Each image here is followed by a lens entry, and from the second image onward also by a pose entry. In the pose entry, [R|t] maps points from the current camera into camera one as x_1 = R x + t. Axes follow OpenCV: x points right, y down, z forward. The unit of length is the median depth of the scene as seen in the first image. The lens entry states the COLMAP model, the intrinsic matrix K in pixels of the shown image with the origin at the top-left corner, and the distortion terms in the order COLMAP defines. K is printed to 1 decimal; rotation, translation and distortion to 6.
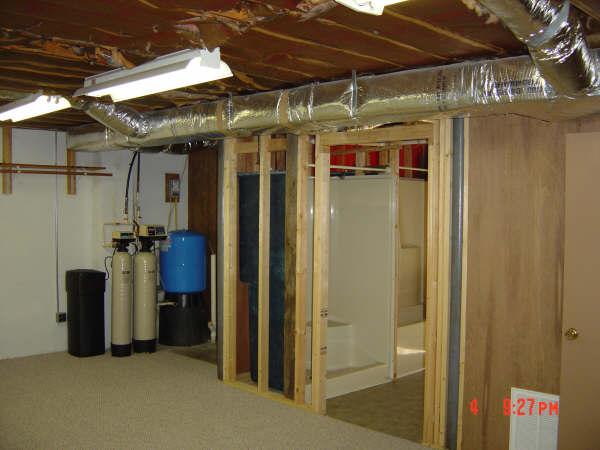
lens RADIAL K [[672.7, 0, 300.1], [0, 672.7, 224.9], [0, 0, 1]] dist [-0.136847, 0.000000]
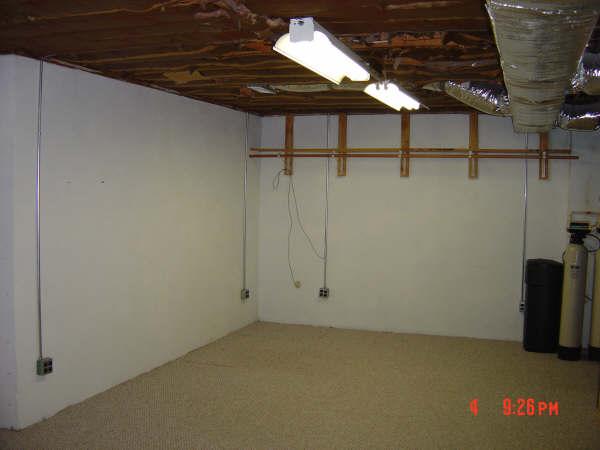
lens RADIAL K [[672.7, 0, 300.1], [0, 672.7, 223.2], [0, 0, 1]] dist [-0.136847, 0.000000]
pose [[0.428571, 0.051512, -0.902038, 0.371393], [-0.042087, 0.998428, 0.037020, -0.004189], [0.902527, 0.022098, 0.430065, 0.291394]]
